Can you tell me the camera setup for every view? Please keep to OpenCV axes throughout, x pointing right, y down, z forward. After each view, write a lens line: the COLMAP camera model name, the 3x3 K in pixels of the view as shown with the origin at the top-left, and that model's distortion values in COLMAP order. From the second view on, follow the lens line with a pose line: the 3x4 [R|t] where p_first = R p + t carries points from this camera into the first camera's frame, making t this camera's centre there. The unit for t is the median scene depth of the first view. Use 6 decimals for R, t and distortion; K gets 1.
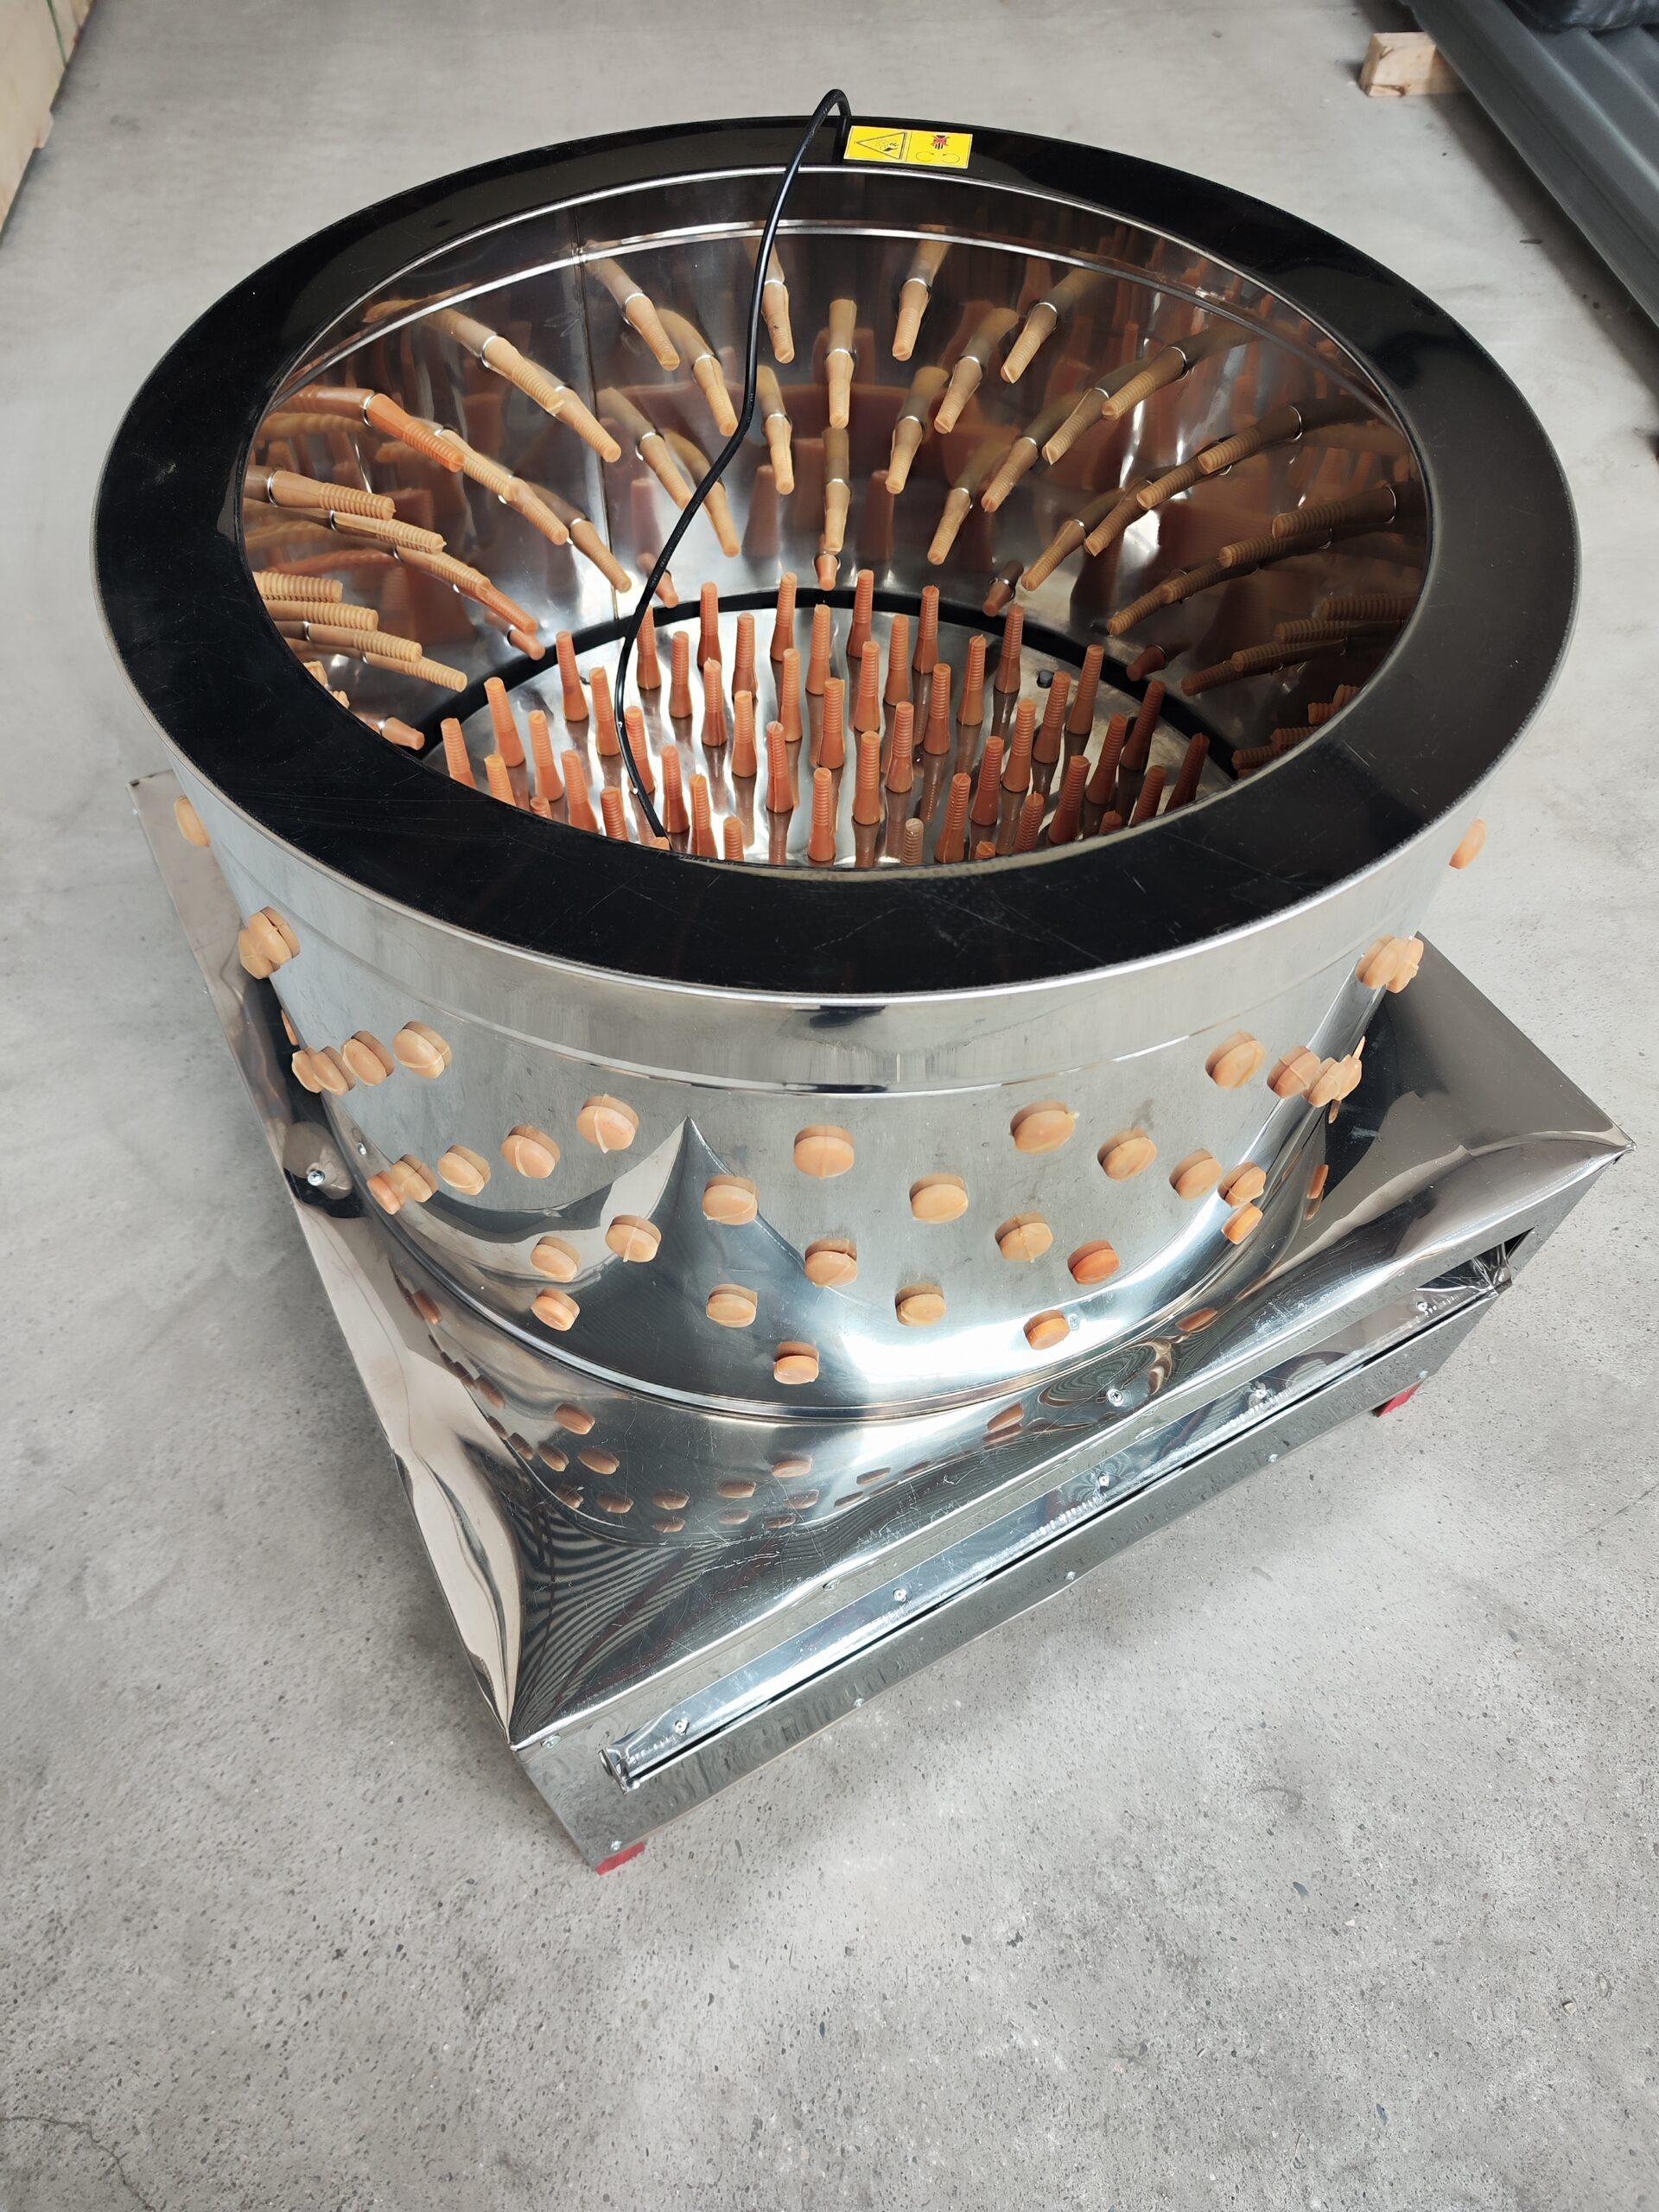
lens RADIAL K [[1493.3, 0, 791.0], [0, 1493.3, 1106.8], [0, 0, 1]] dist [0.024546, -0.019991]
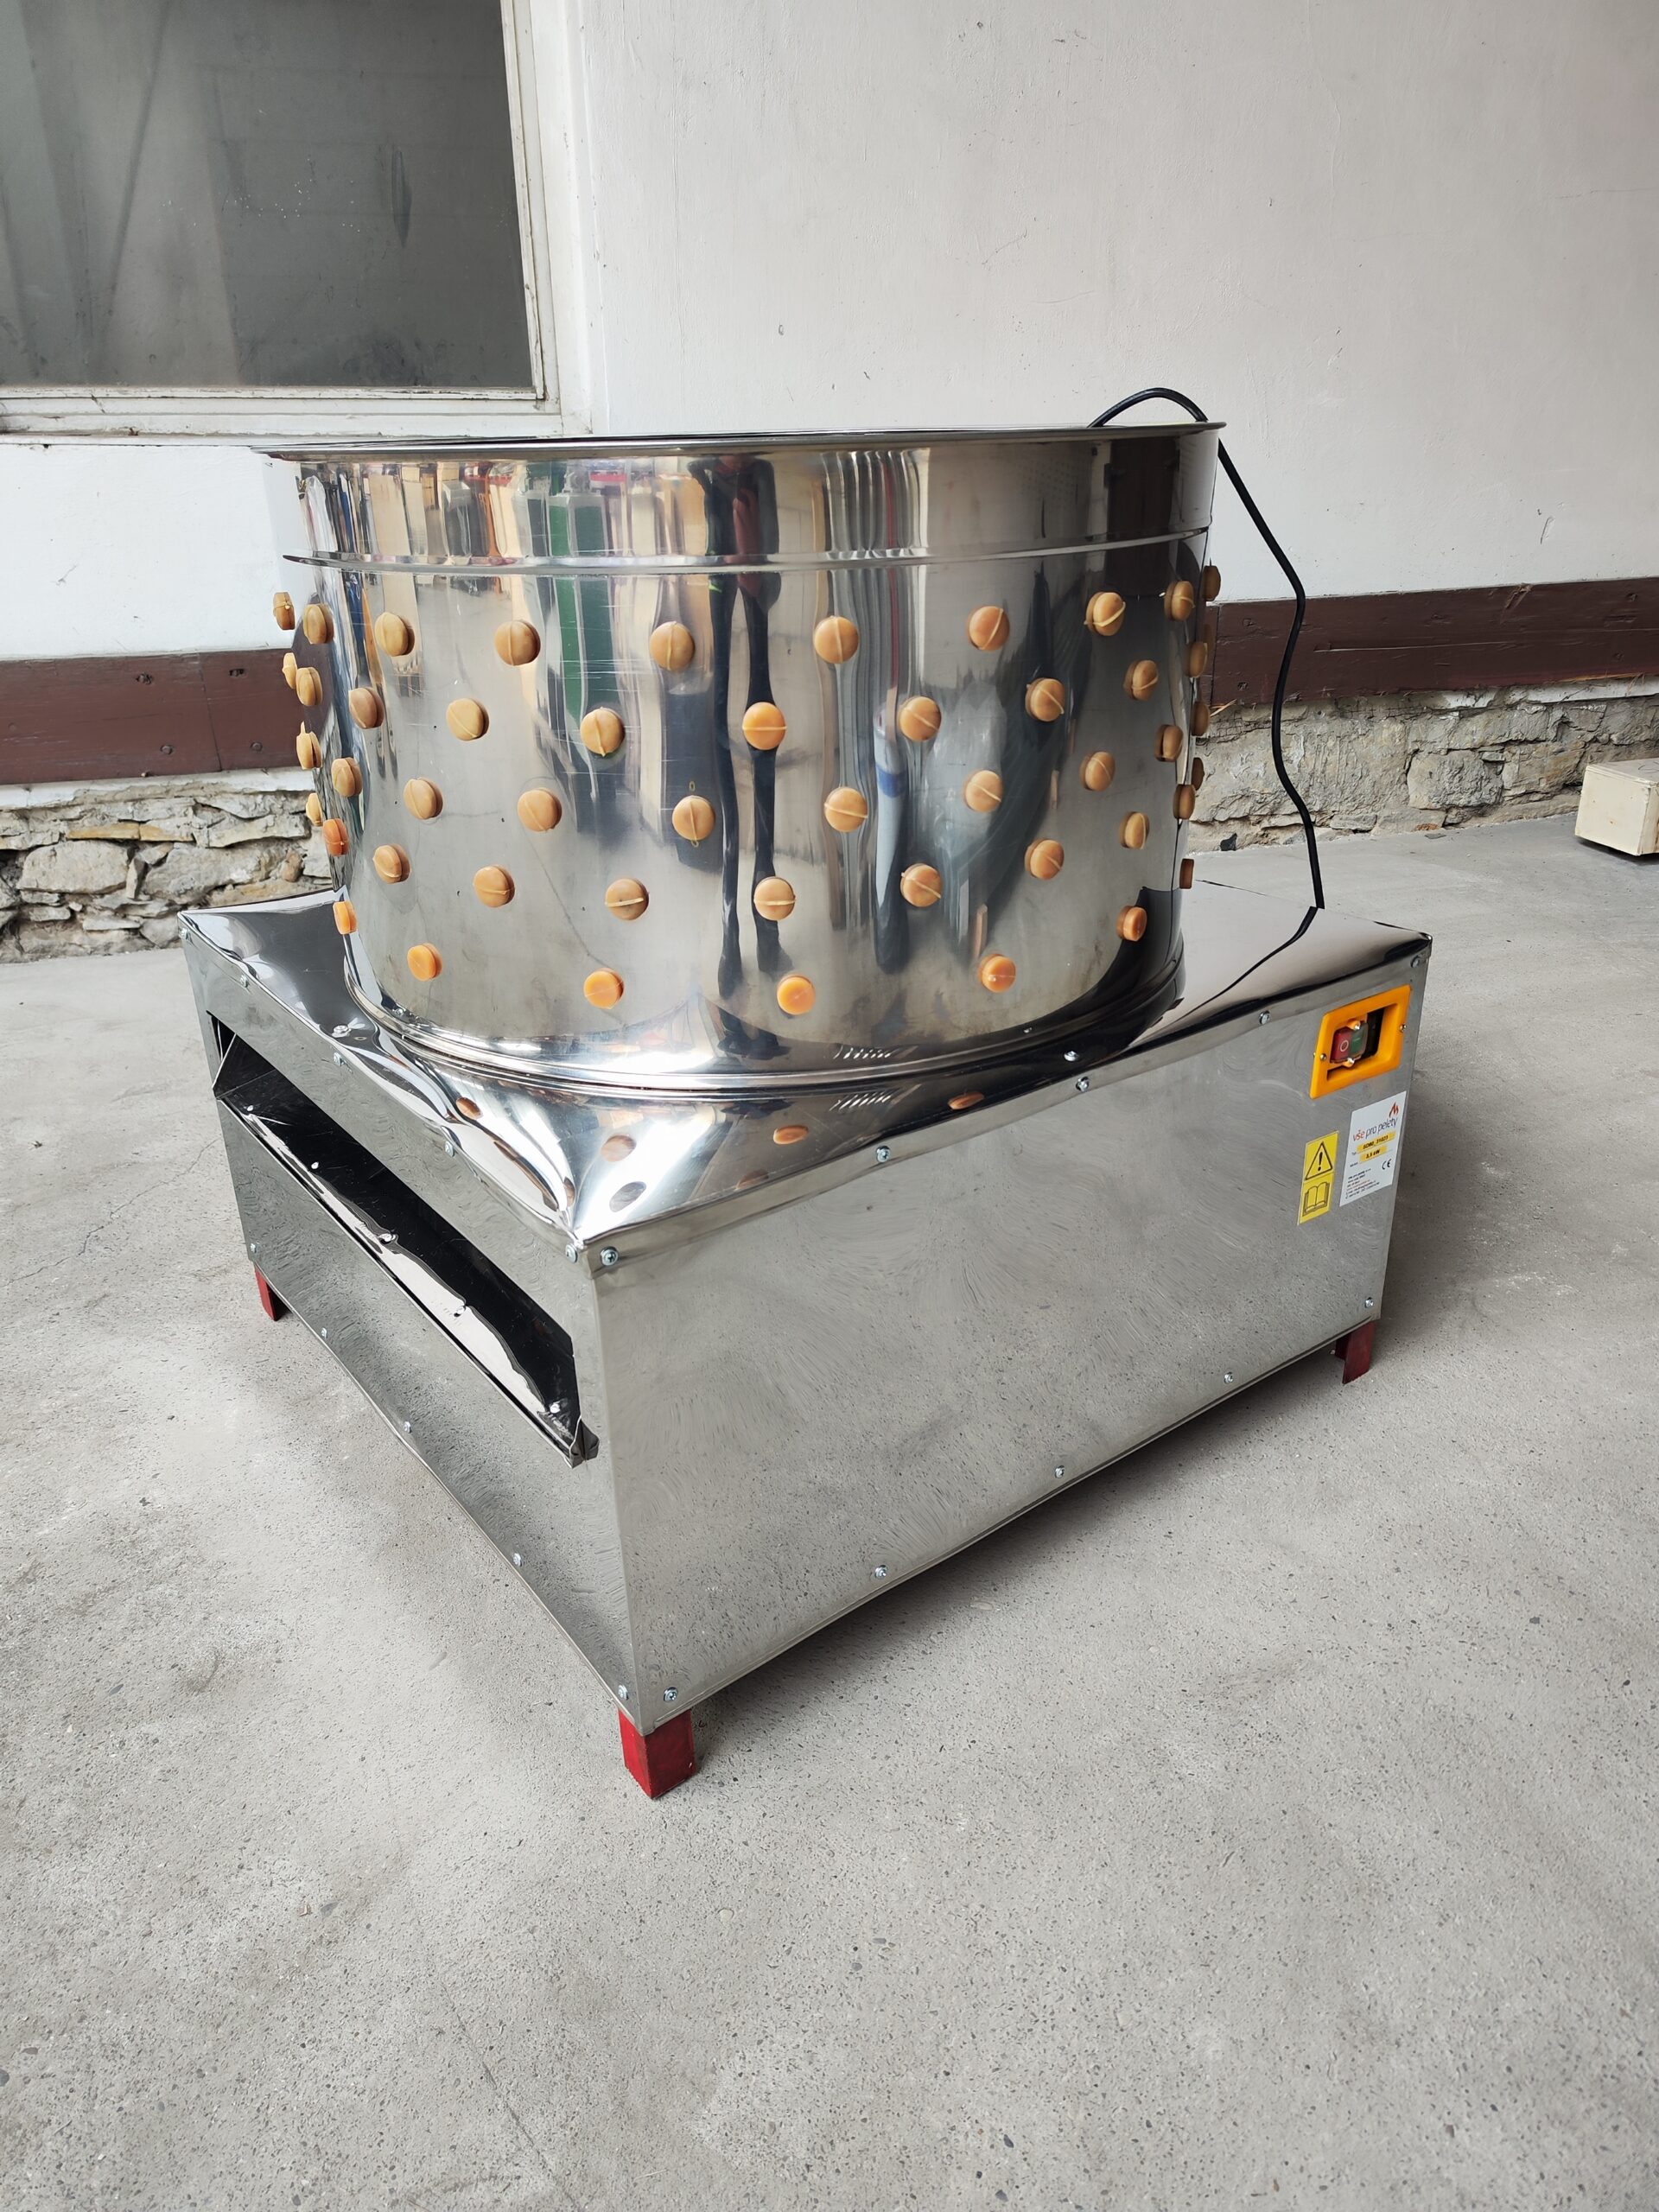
lens RADIAL K [[1486.5, 0, 831.9], [0, 1486.5, 1109.7], [0, 0, 1]] dist [0.014451, -0.002579]
pose [[0.147906, 0.406517, -0.901592, 1.149881], [-0.798285, 0.587226, 0.133815, -0.215219], [0.583836, 0.699935, 0.411371, 0.606351]]
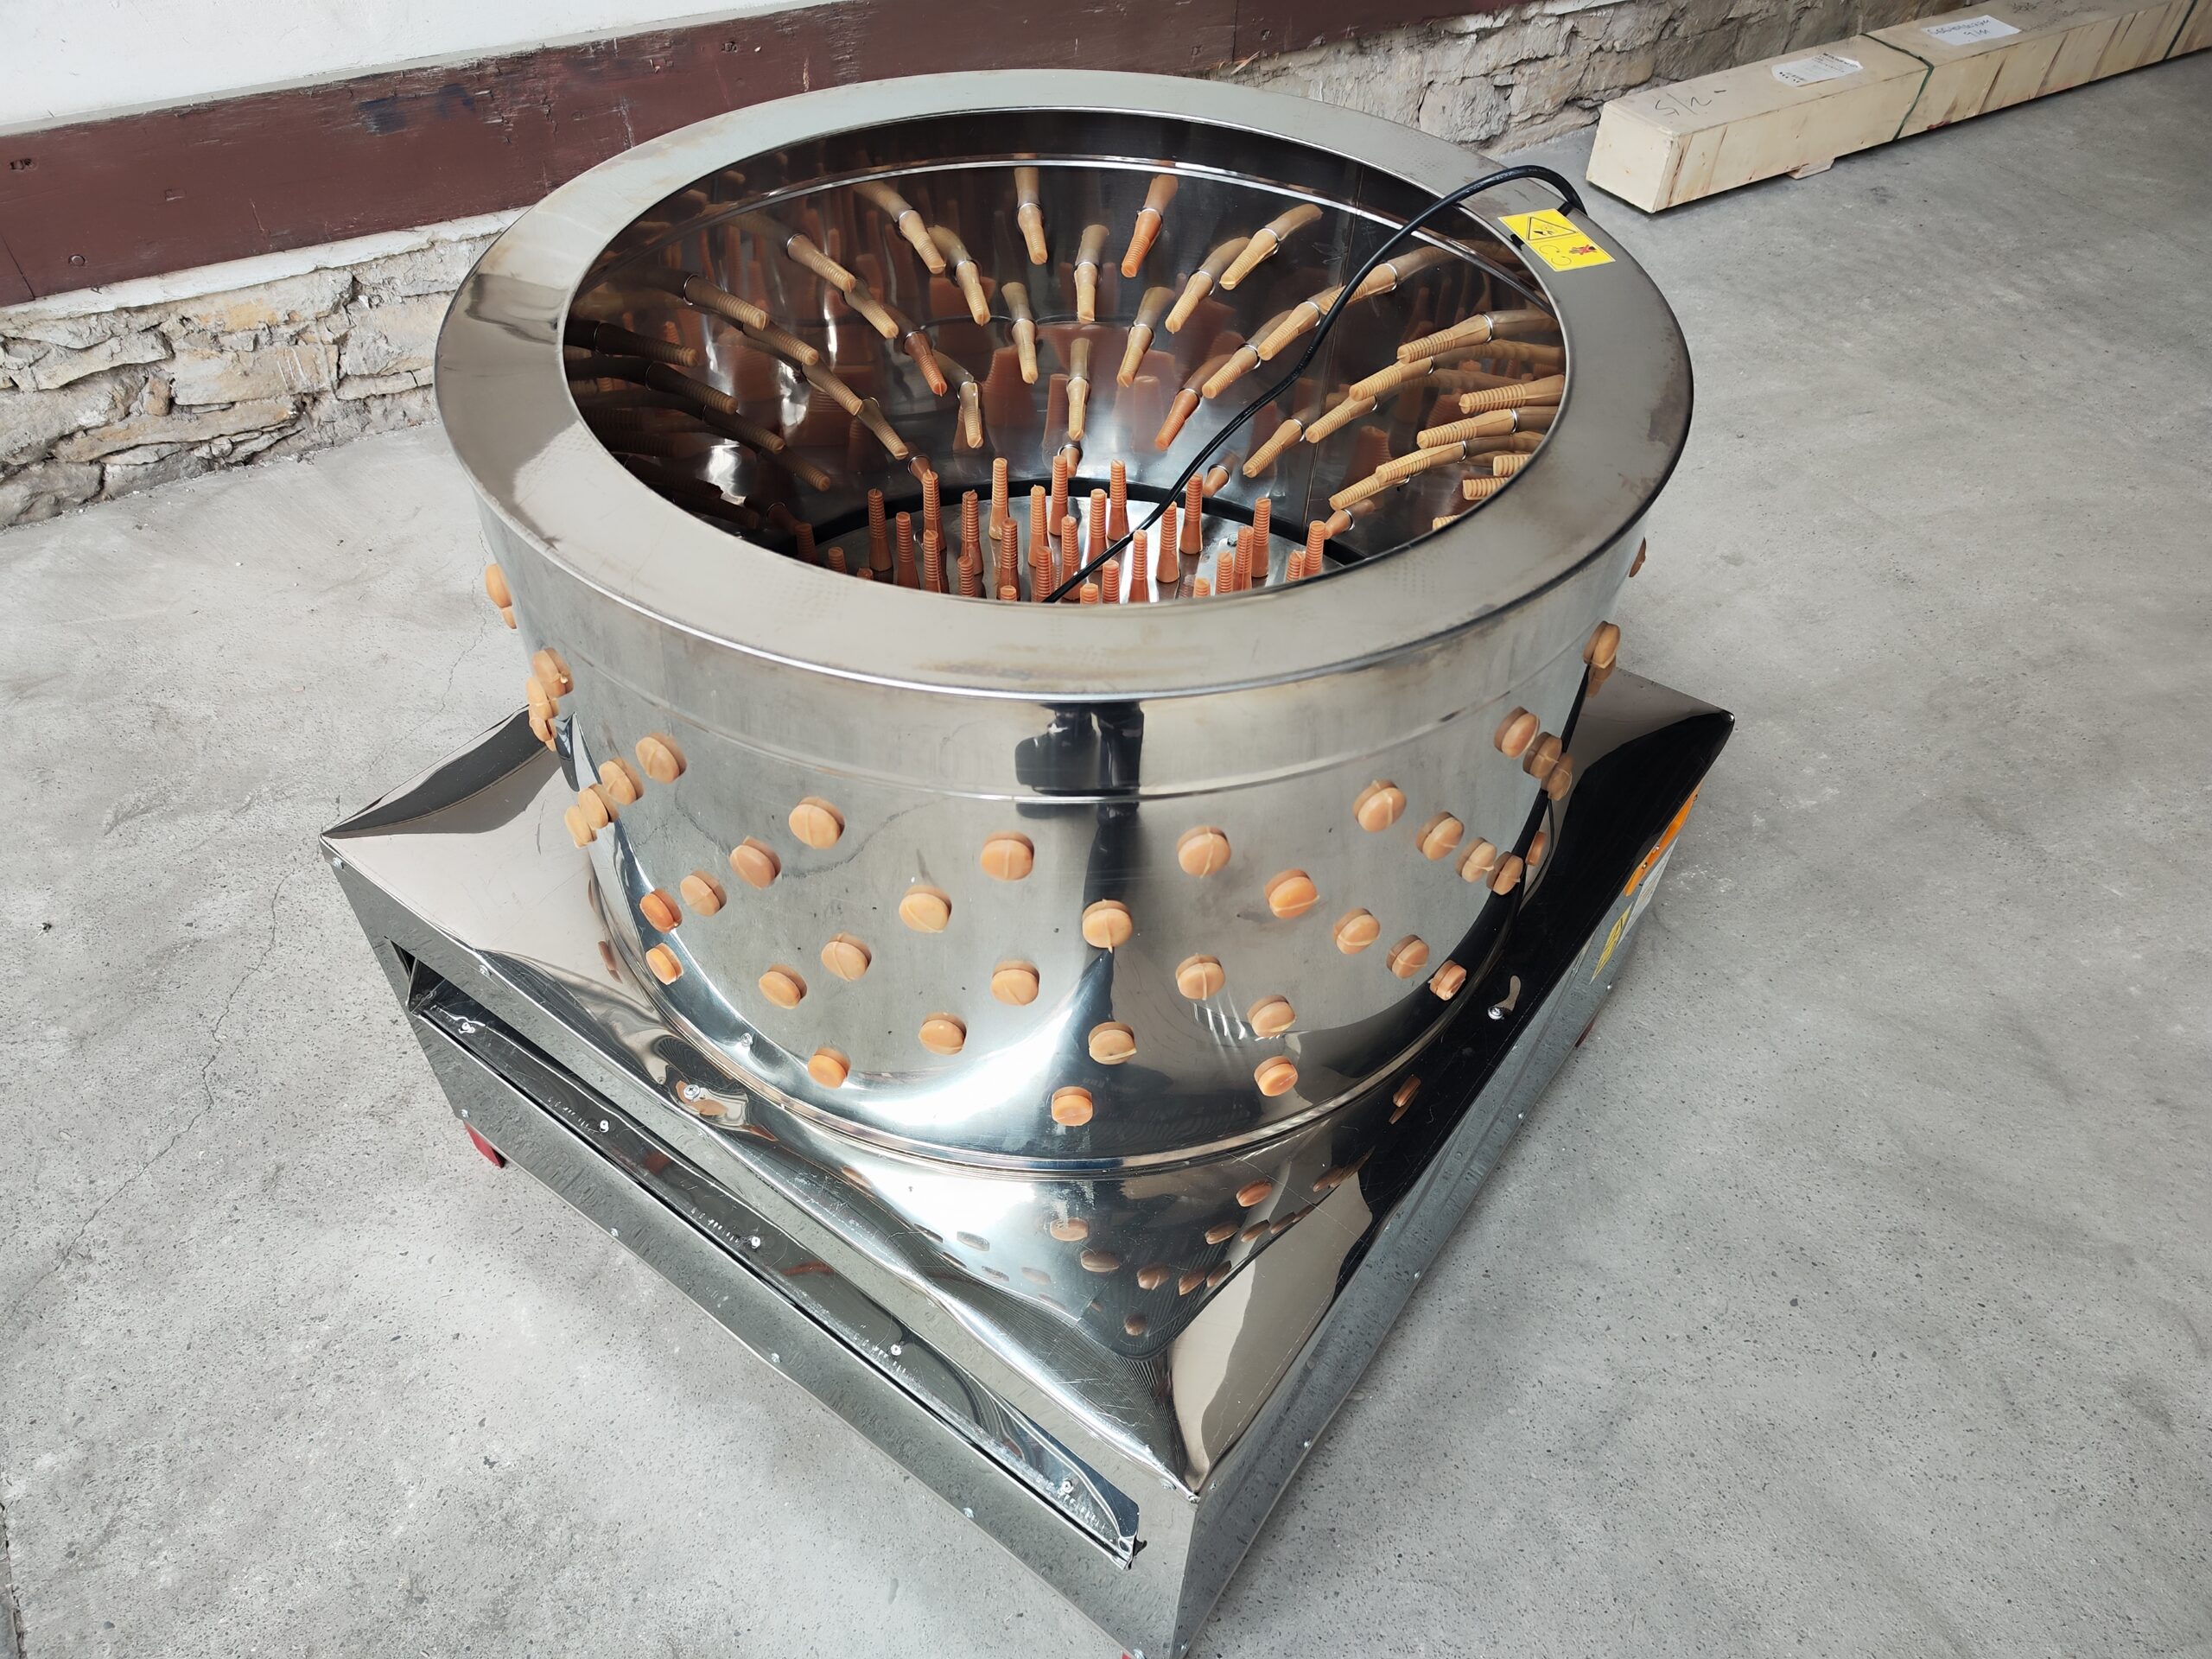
lens RADIAL K [[1491.2, 0, 1067.4], [0, 1491.2, 845.6], [0, 0, 1]] dist [0.024686, -0.017469]
pose [[0.415623, 0.662456, -0.623226, 0.714888], [-0.754341, 0.633893, 0.170732, -0.255098], [0.508161, 0.399164, 0.763178, 0.173245]]
